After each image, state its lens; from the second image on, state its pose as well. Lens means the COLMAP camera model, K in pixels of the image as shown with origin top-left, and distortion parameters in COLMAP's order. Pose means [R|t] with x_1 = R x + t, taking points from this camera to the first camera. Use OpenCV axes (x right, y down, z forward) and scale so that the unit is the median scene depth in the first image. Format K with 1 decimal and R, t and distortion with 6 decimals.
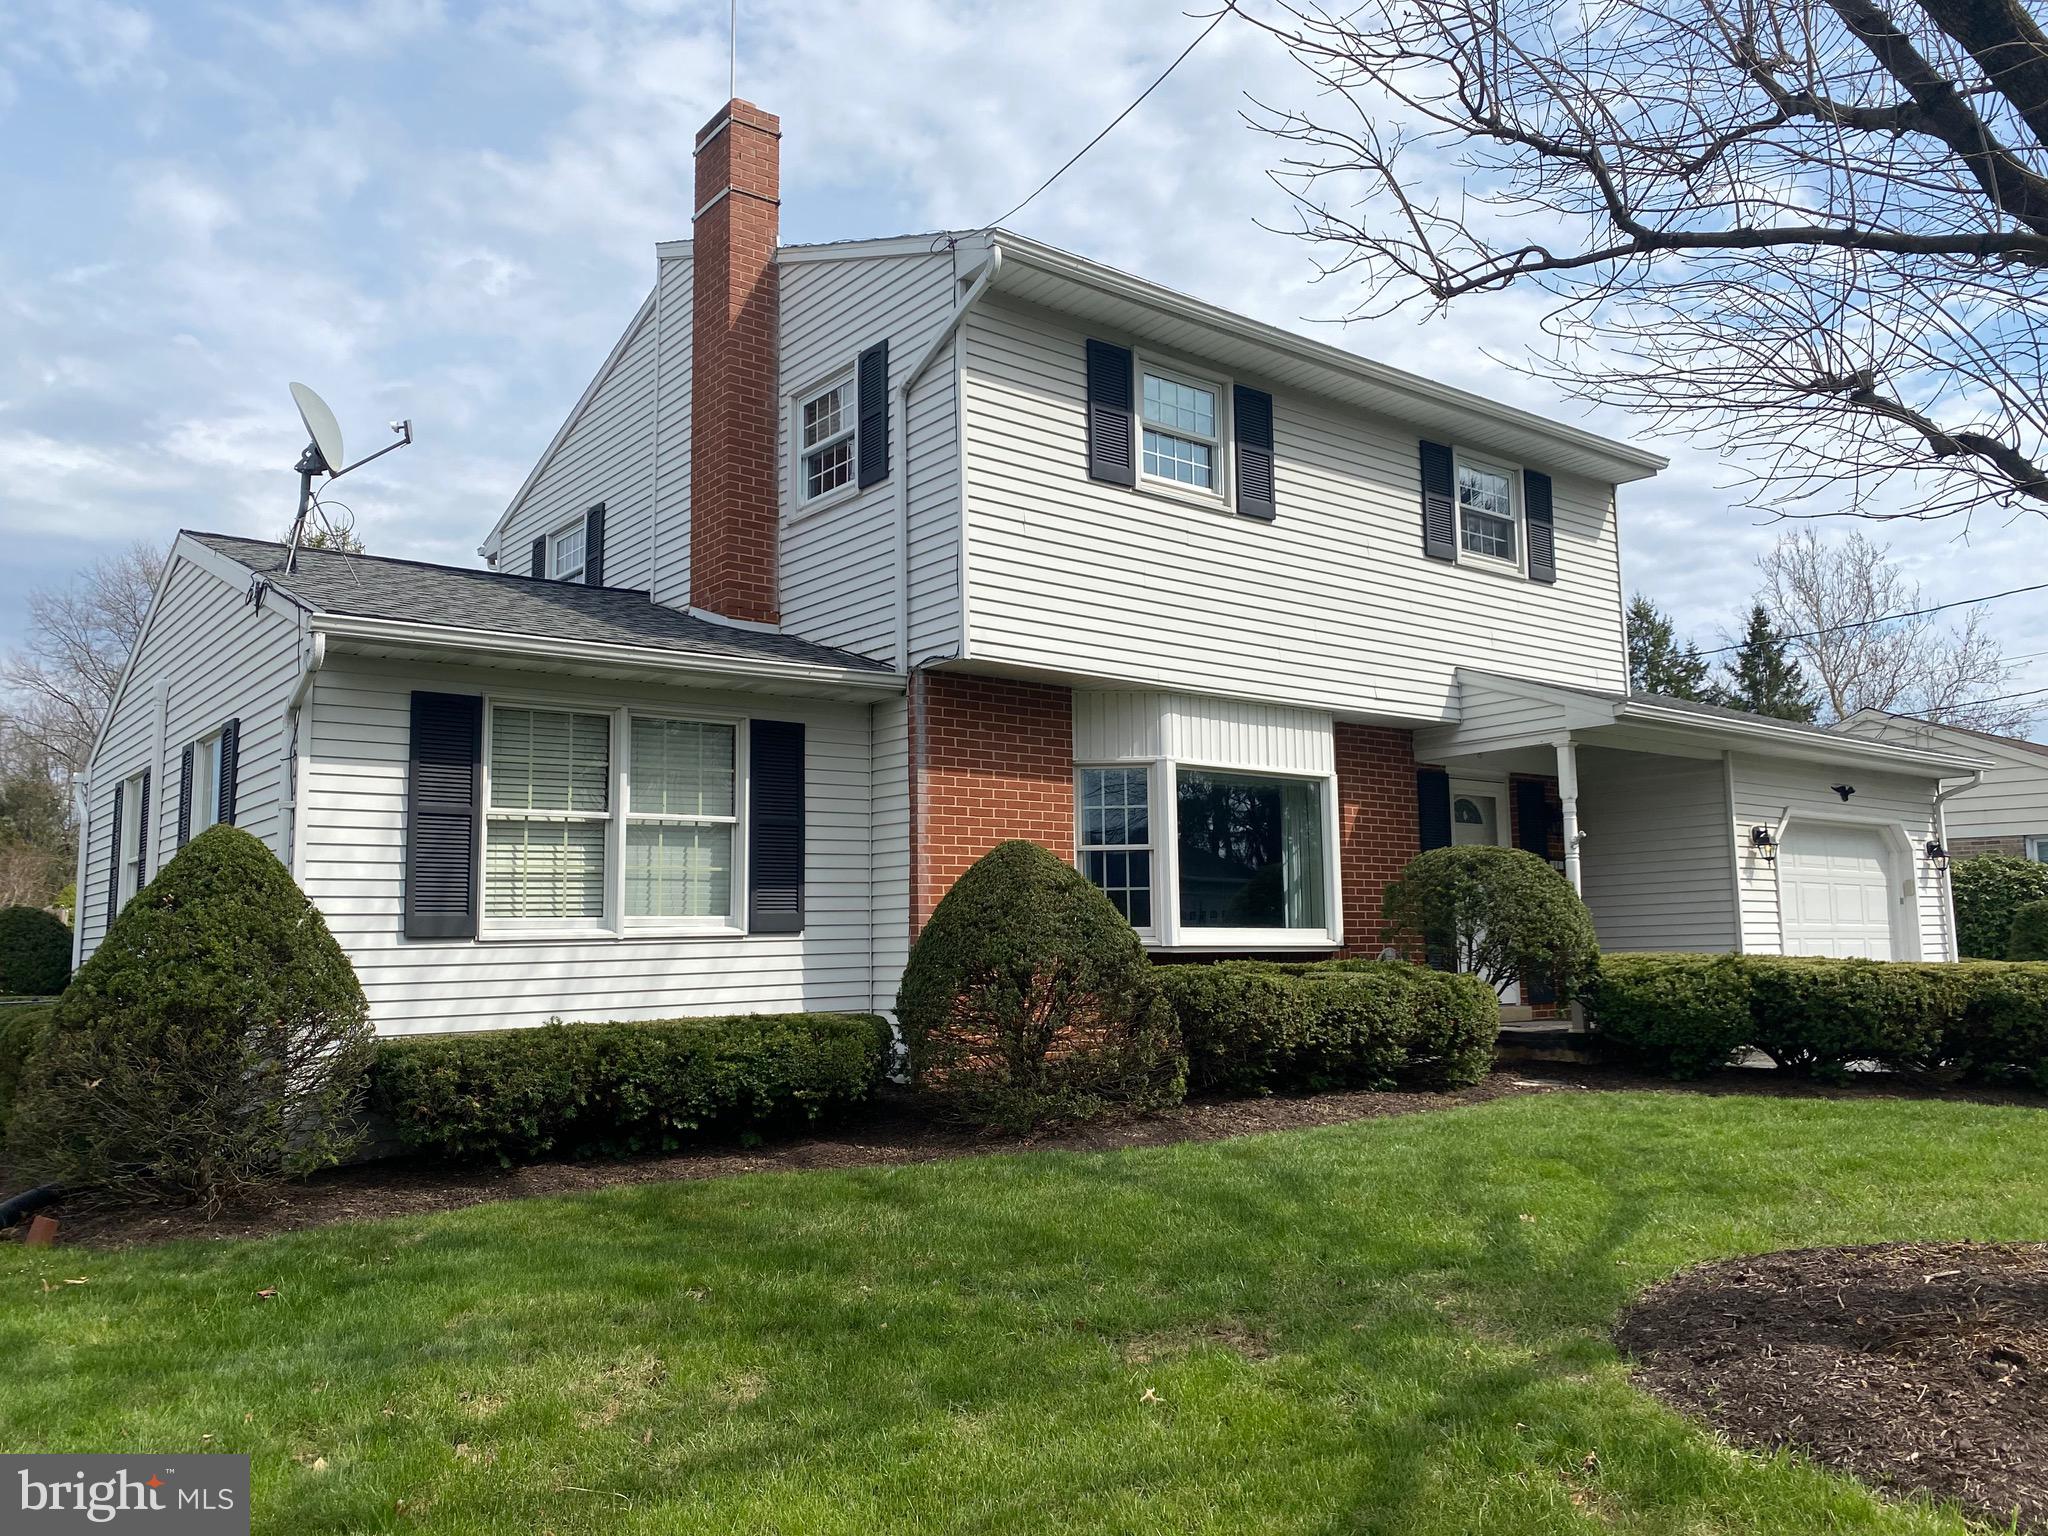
lens RADIAL K [[1557.7, 0, 1014.7], [0, 1557.7, 777.5], [0, 0, 1]] dist [0.073883, -0.009244]
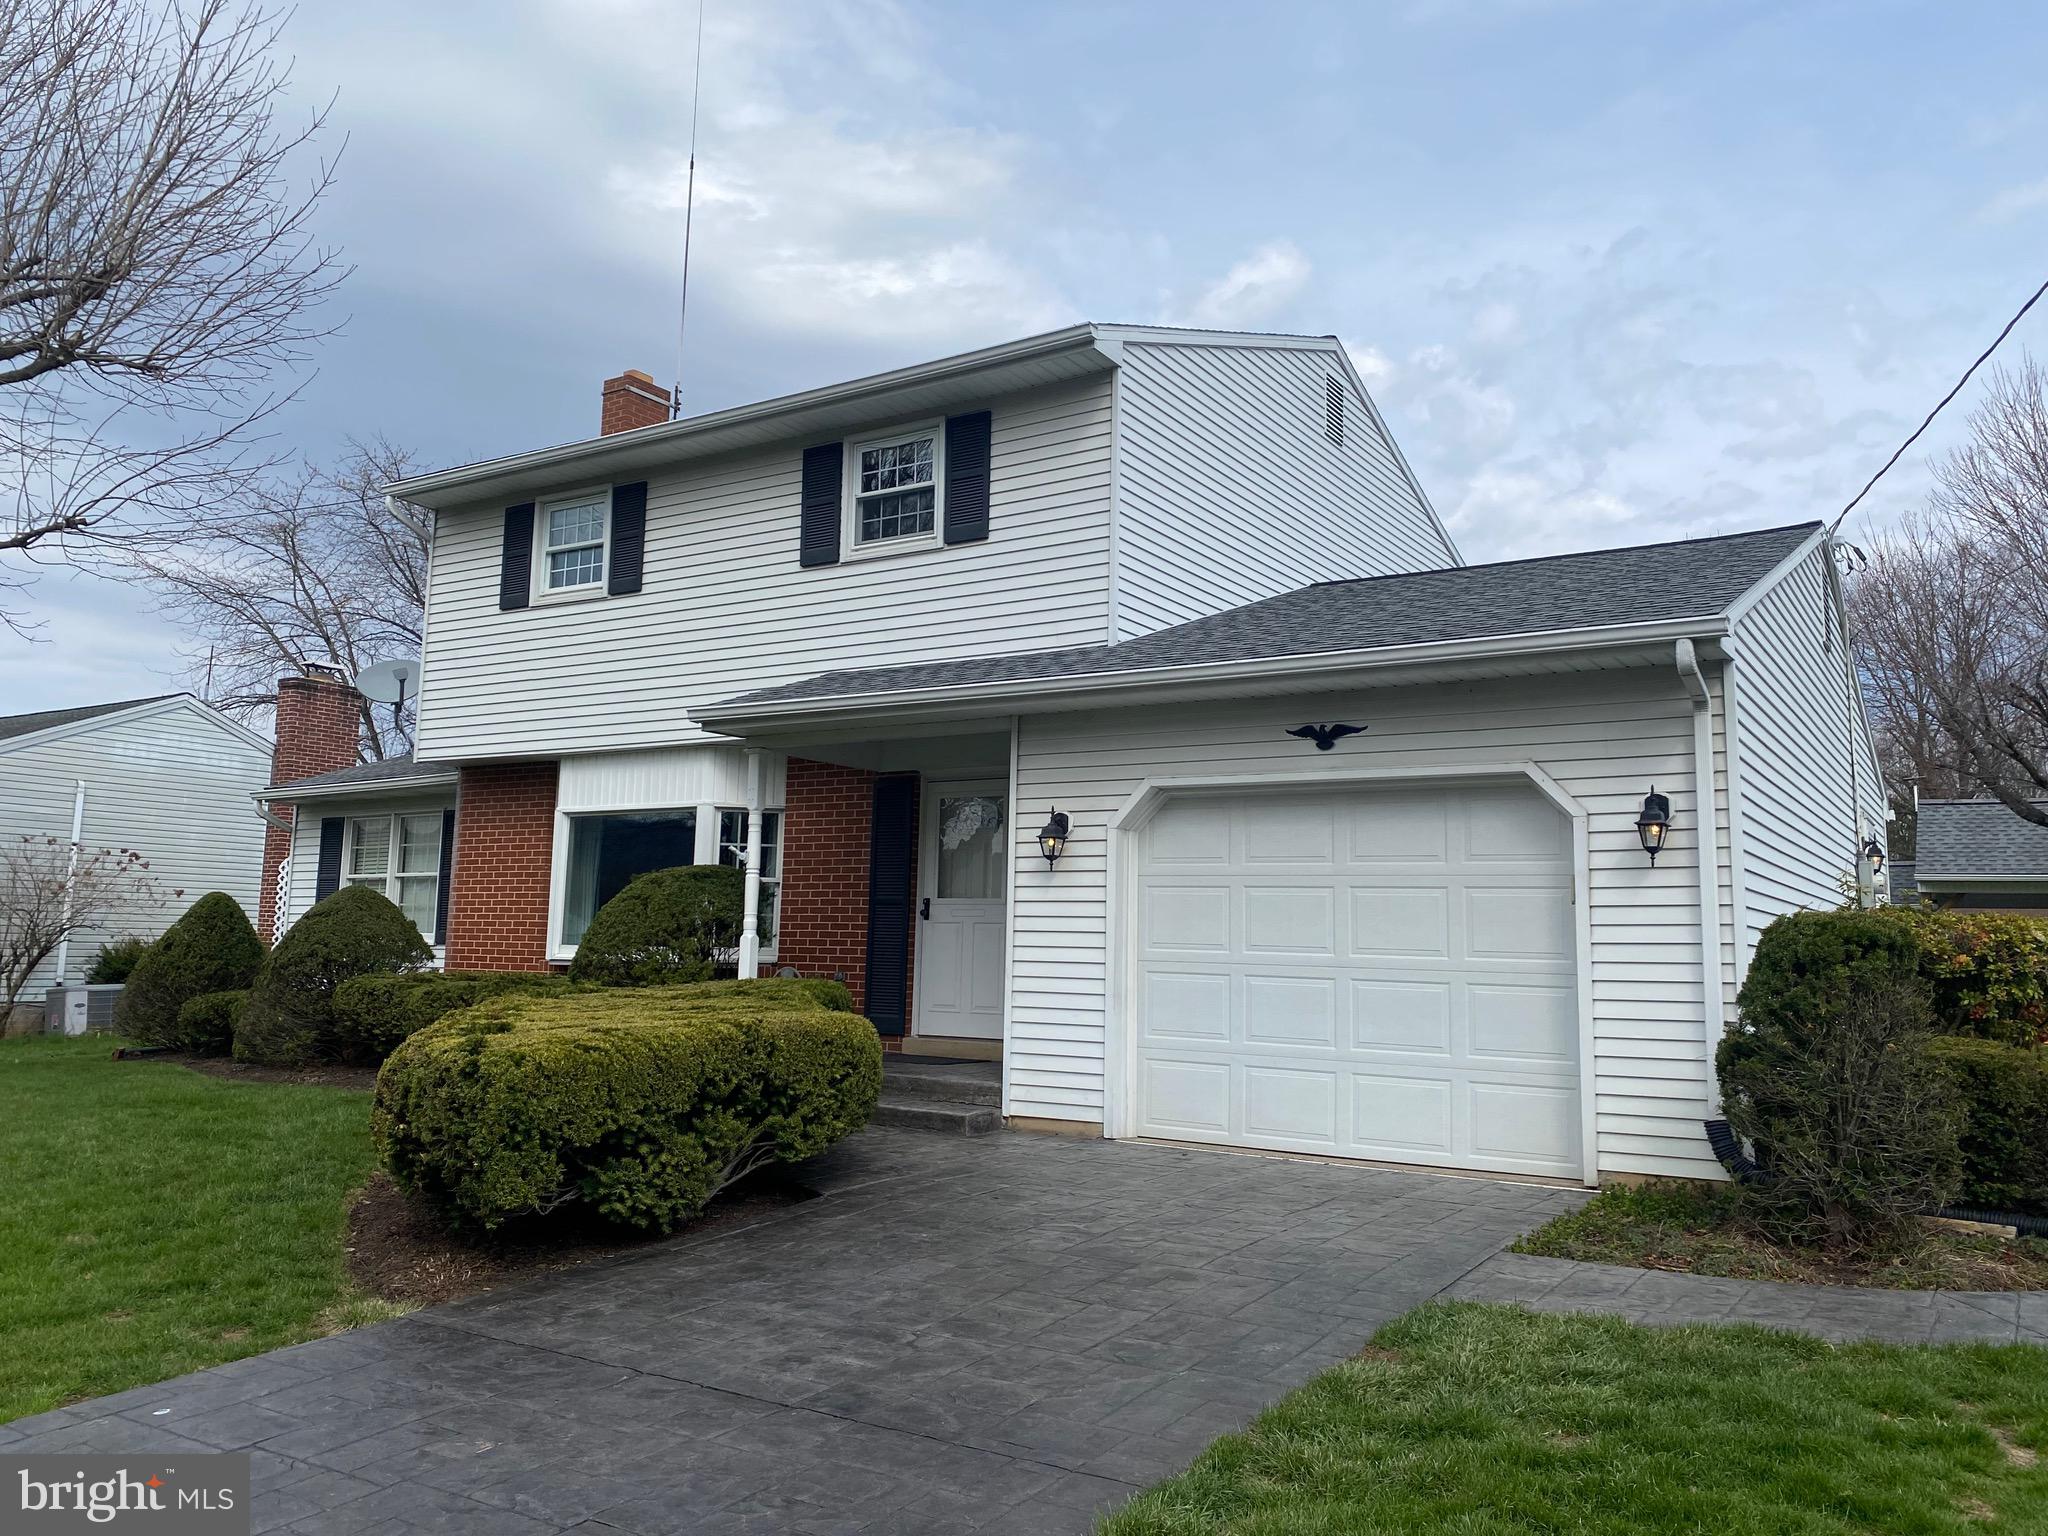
lens RADIAL K [[1557.7, 0, 1034.0], [0, 1557.7, 754.9], [0, 0, 1]] dist [0.073883, -0.009244]
pose [[0.330862, -0.100377, -0.938325, 1.353860], [0.079818, 0.993740, -0.078161, 0.070544], [0.940297, -0.049035, 0.336803, 0.893548]]
